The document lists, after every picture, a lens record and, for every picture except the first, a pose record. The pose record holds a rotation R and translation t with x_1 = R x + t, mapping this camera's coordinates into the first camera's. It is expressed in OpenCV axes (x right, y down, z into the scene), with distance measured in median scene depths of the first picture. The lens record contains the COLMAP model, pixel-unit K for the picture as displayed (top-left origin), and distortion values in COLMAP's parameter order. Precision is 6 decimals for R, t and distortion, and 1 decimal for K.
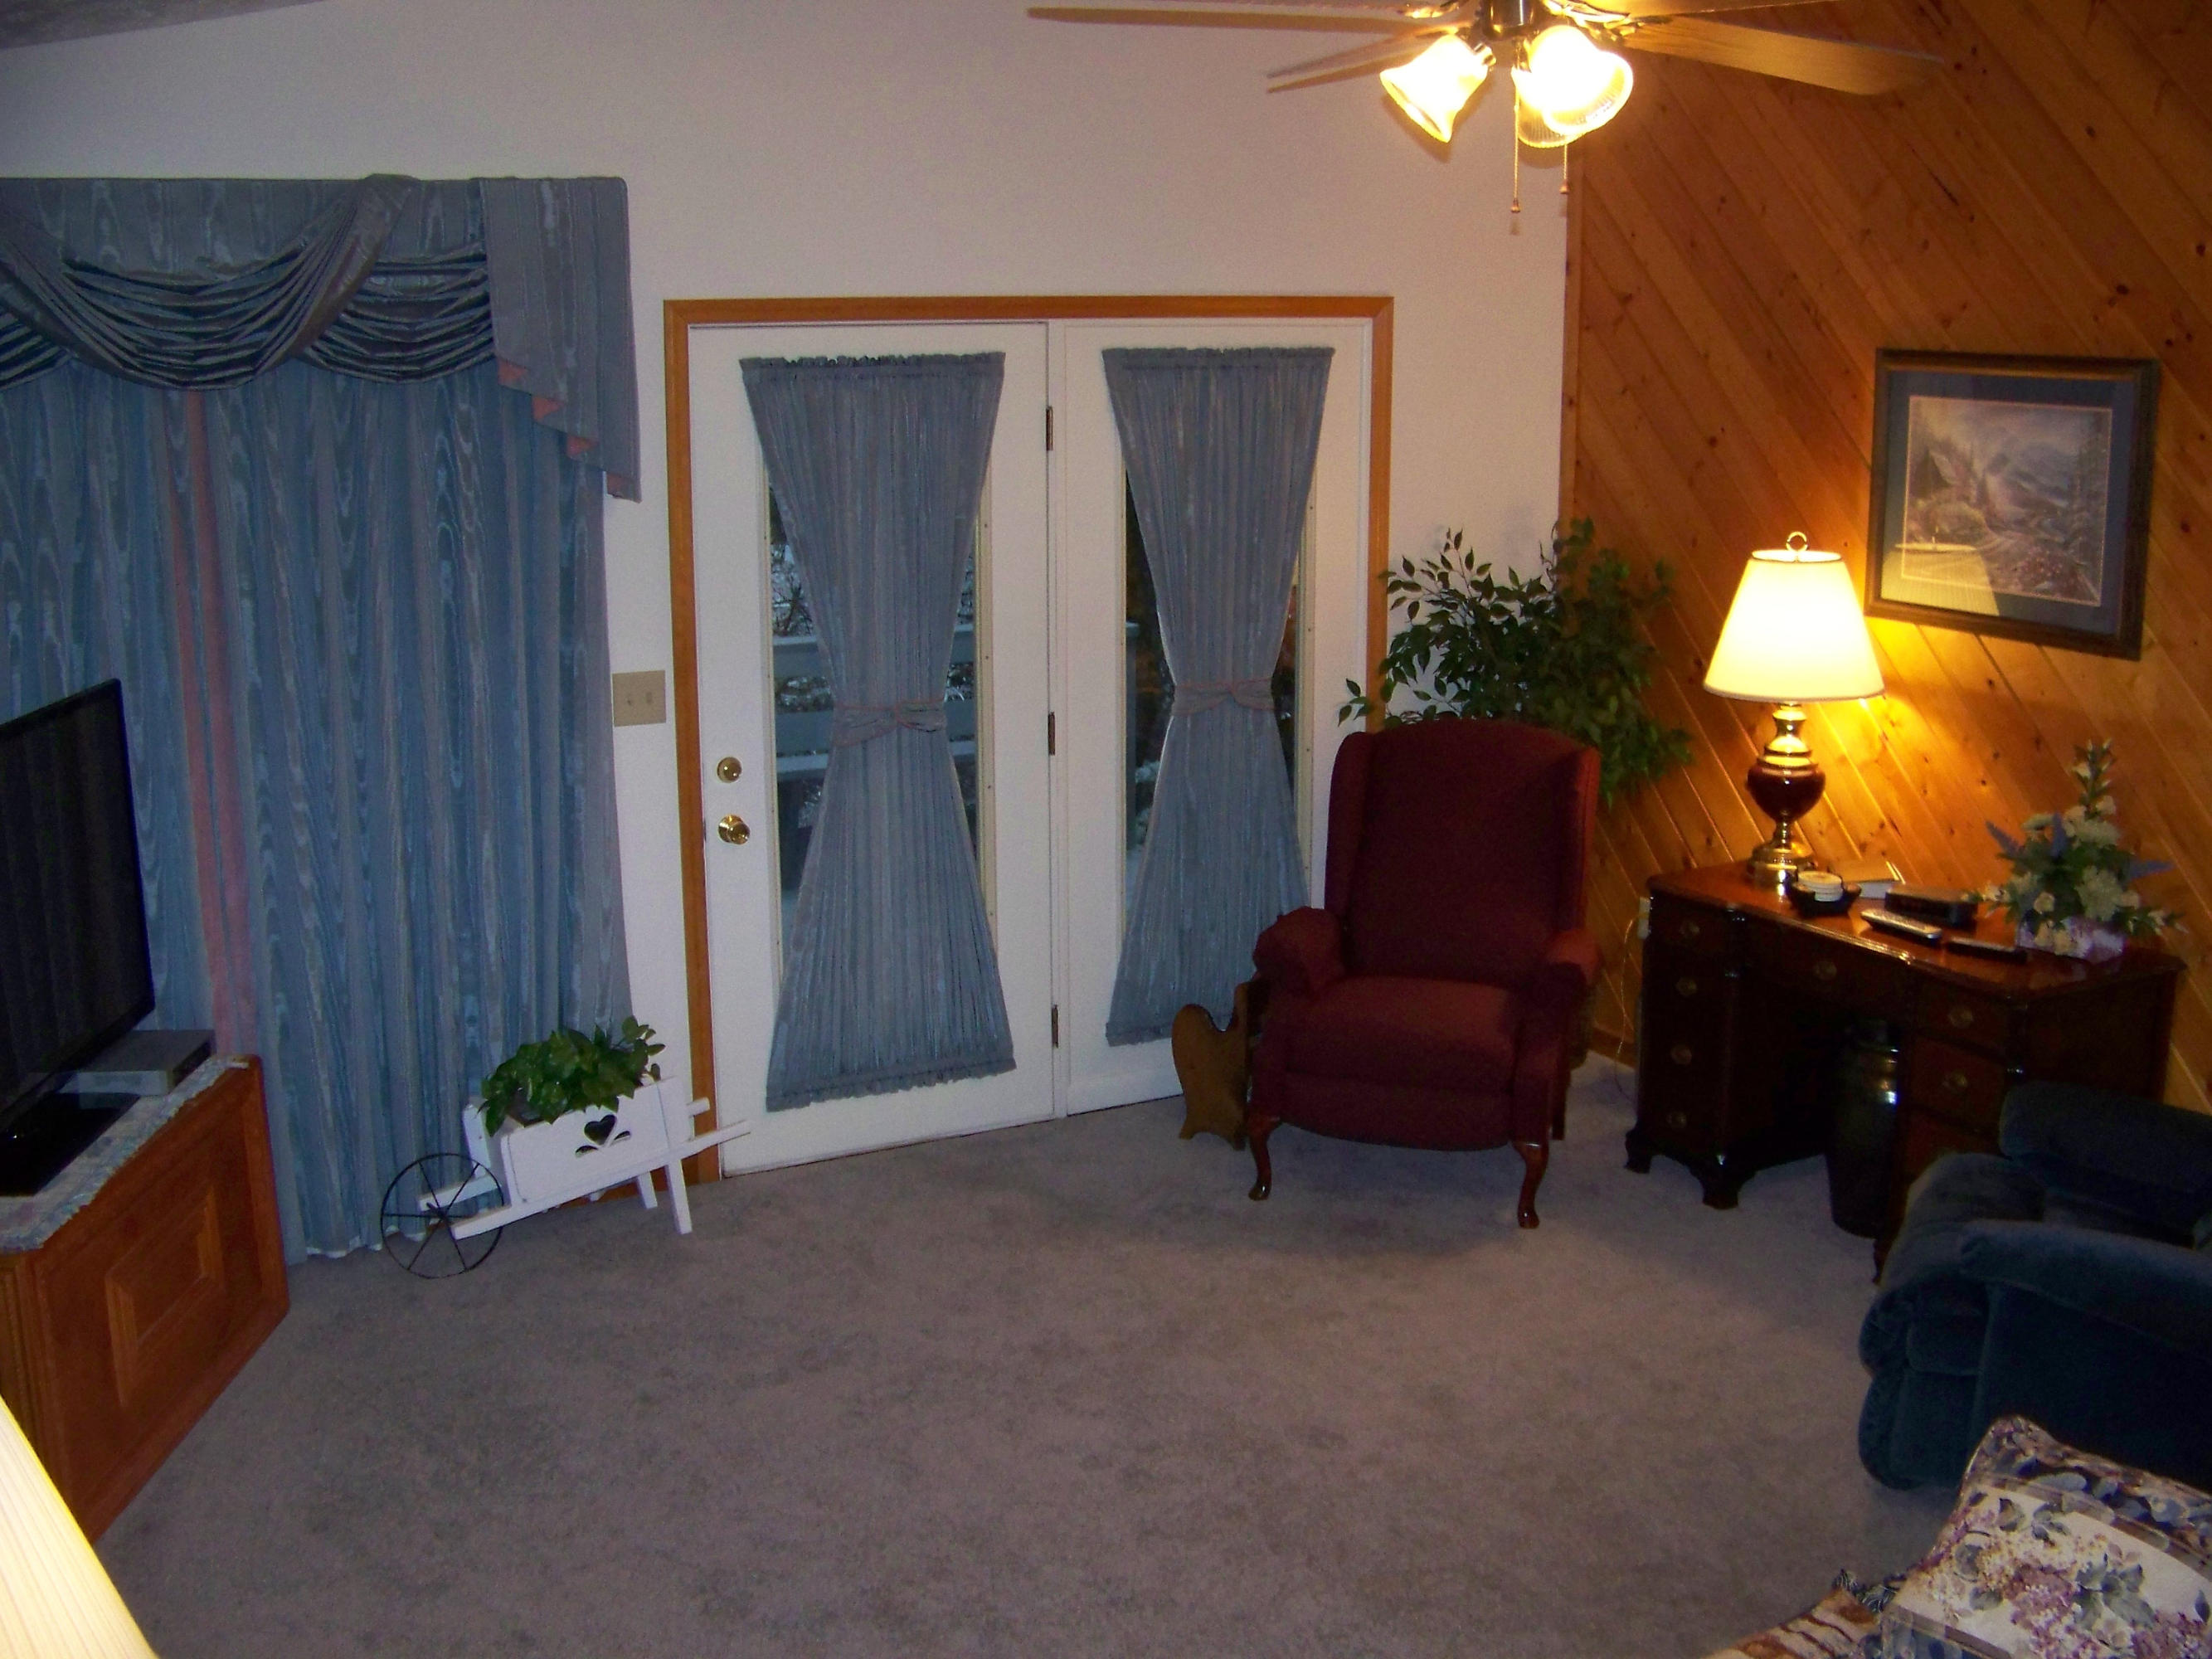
lens RADIAL K [[2320.0, 0, 1166.1], [0, 2320.0, 821.2], [0, 0, 1]] dist [-0.265785, 0.347055]
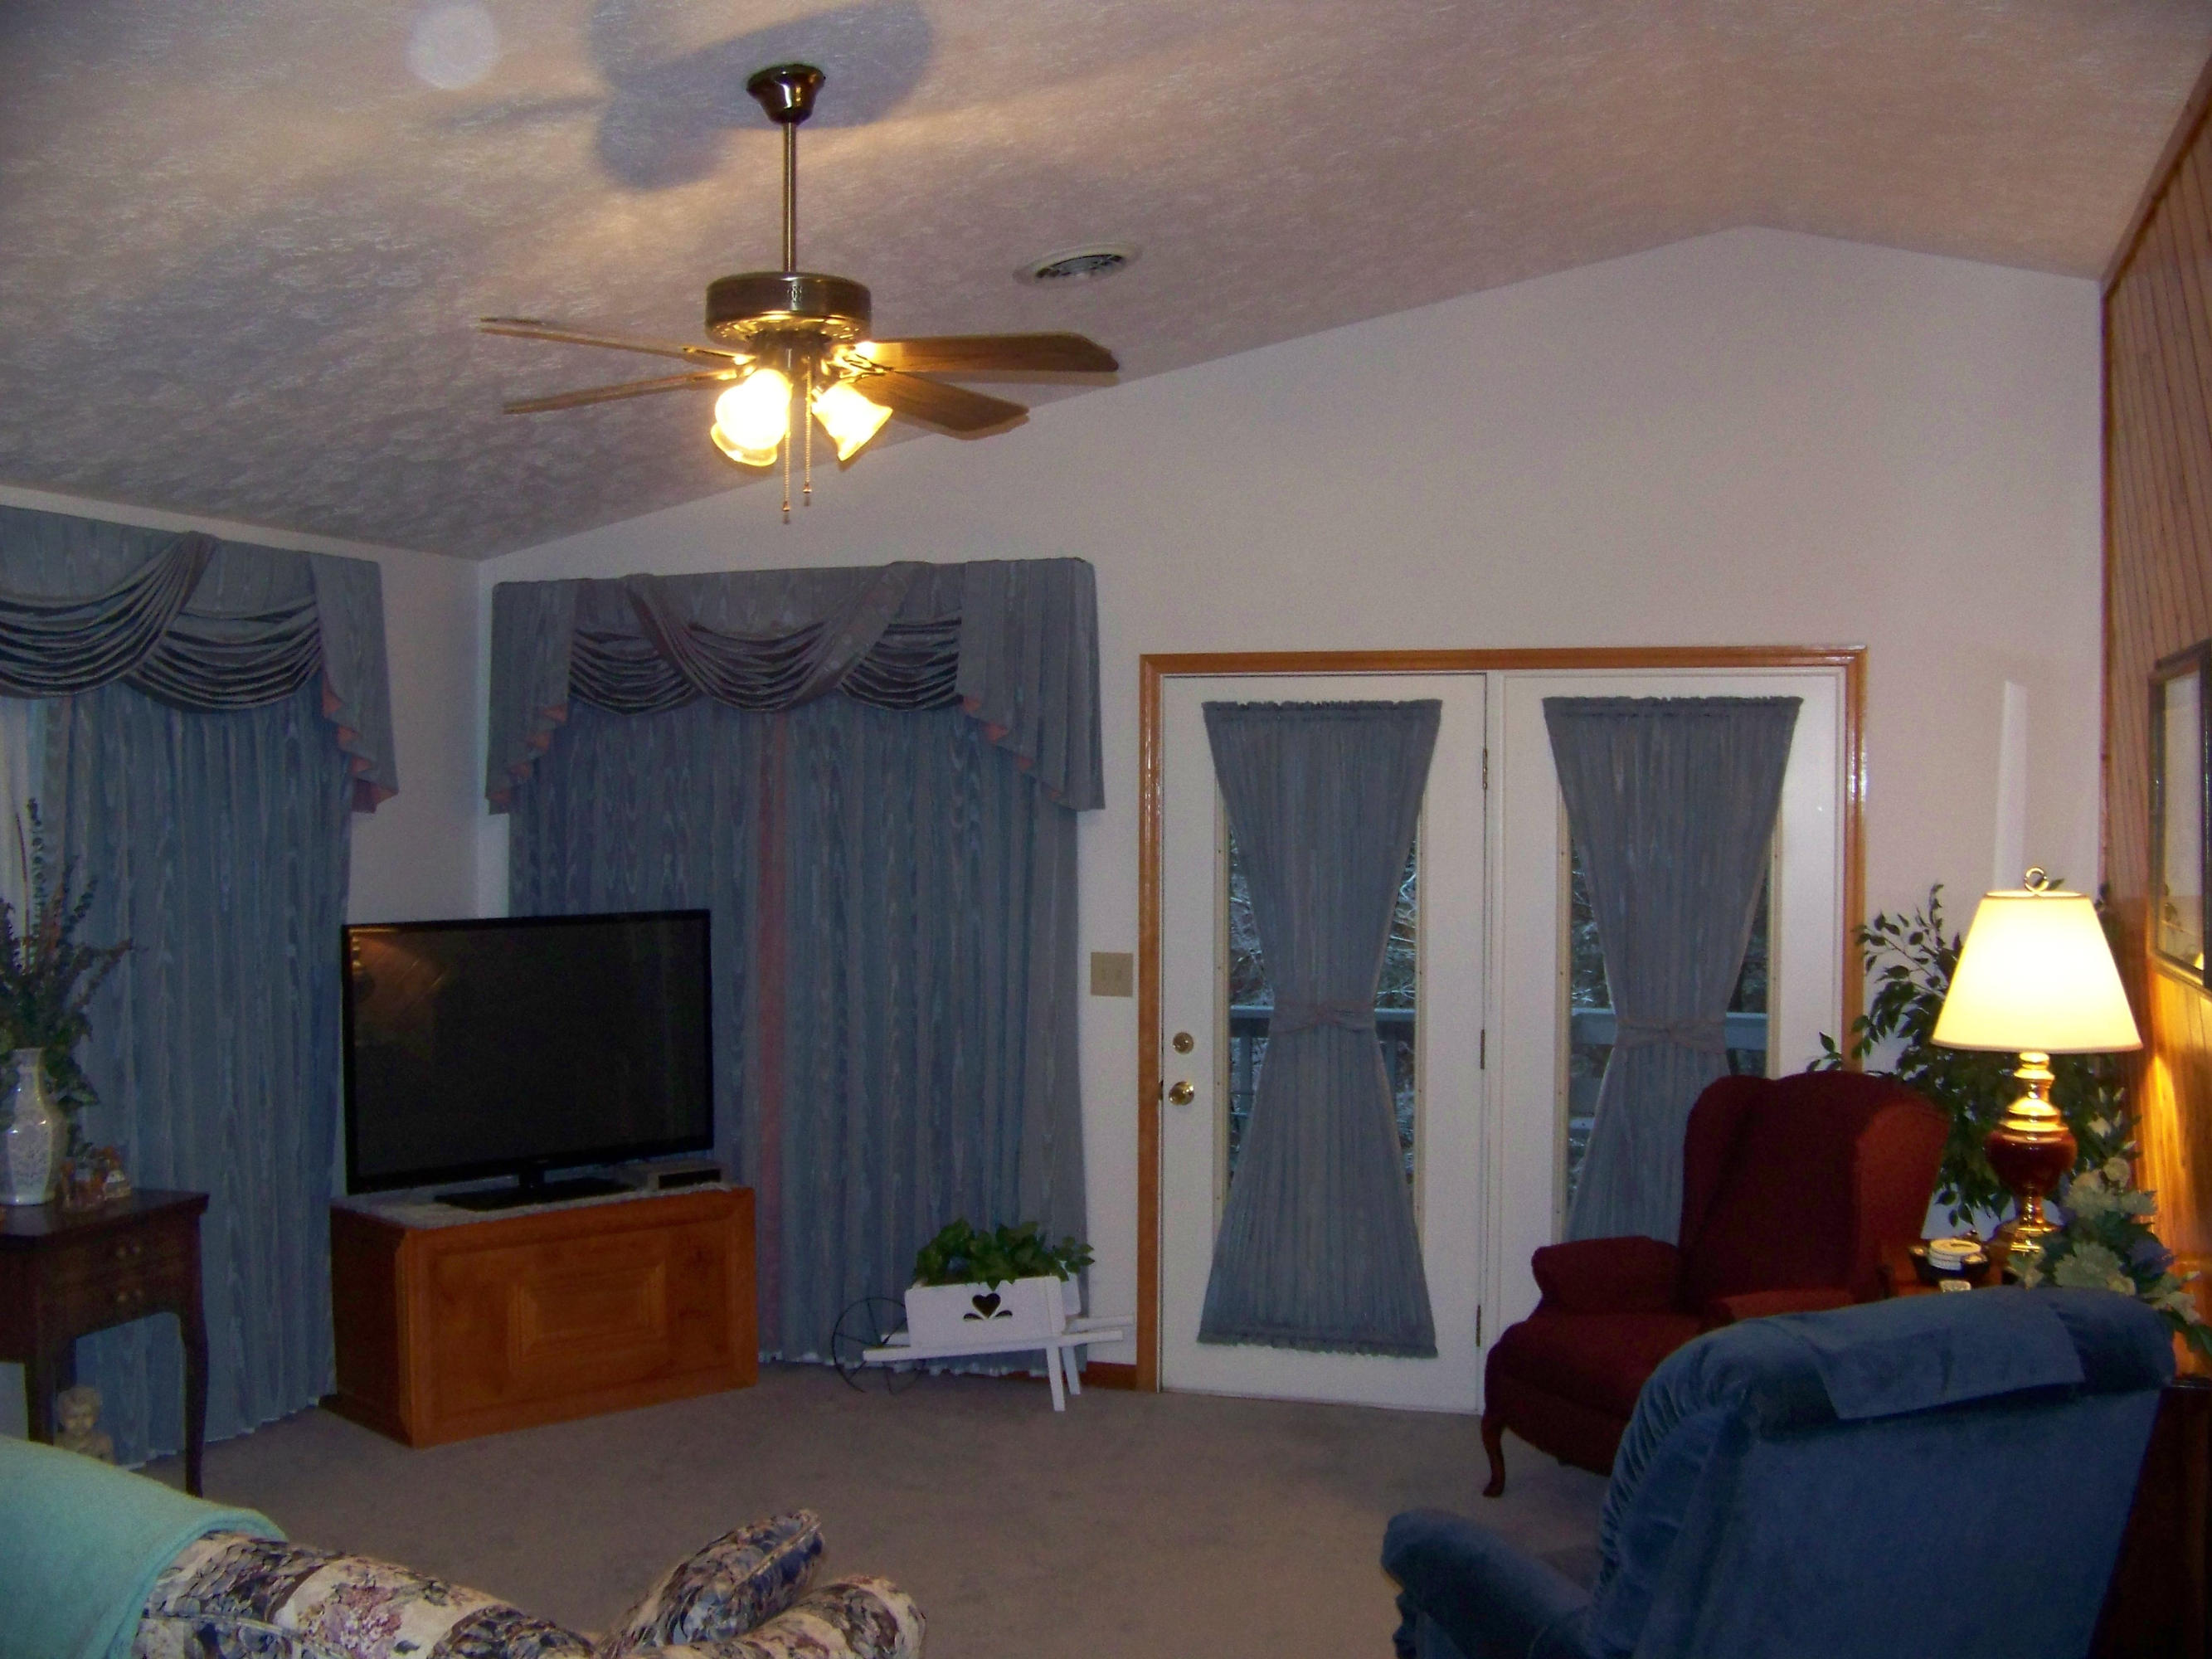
lens RADIAL K [[2320.0, 0, 1166.1], [0, 2320.0, 821.2], [0, 0, 1]] dist [-0.265785, 0.347055]
pose [[0.692355, 0.014358, -0.721414, 0.688783], [-0.157765, 0.978624, -0.131932, 0.025570], [0.704099, 0.205158, 0.679820, 0.155385]]
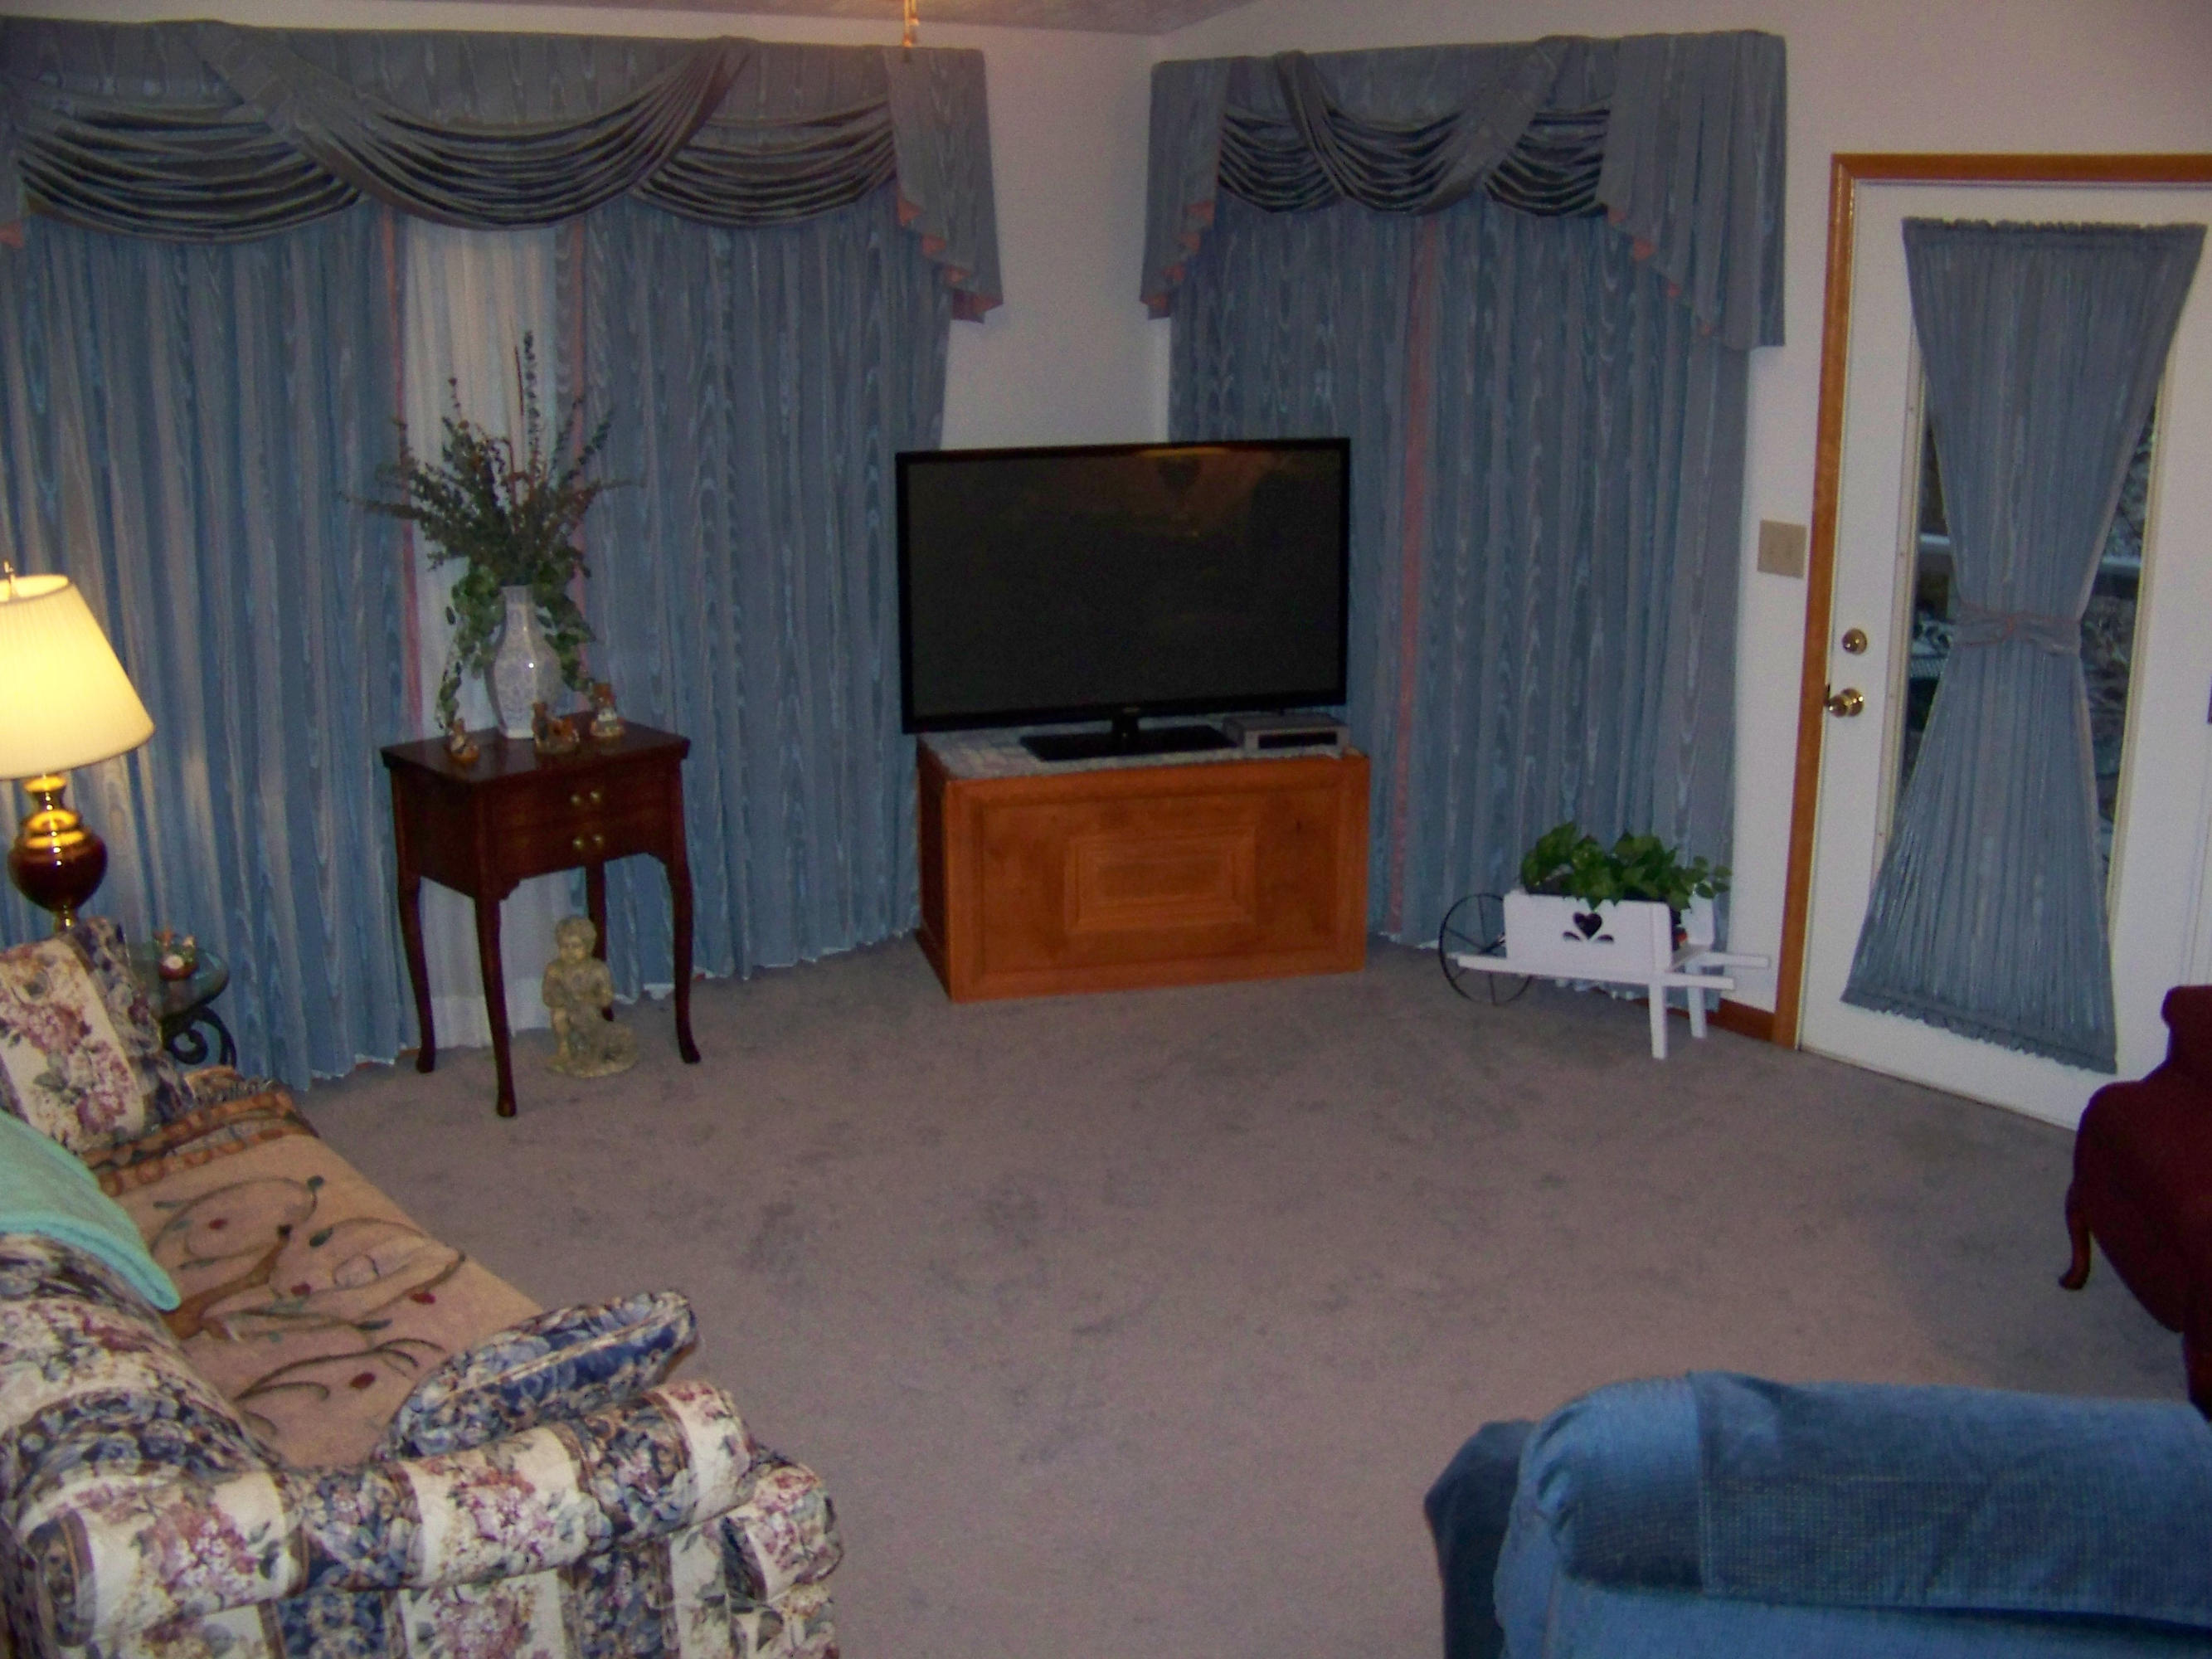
lens RADIAL K [[2320.0, 0, 1166.1], [0, 2320.0, 821.2], [0, 0, 1]] dist [-0.265785, 0.347055]
pose [[0.239740, 0.259392, -0.935543, 0.675178], [-0.210147, 0.954664, 0.210842, -0.093662], [0.947820, 0.146054, 0.283382, 0.474856]]
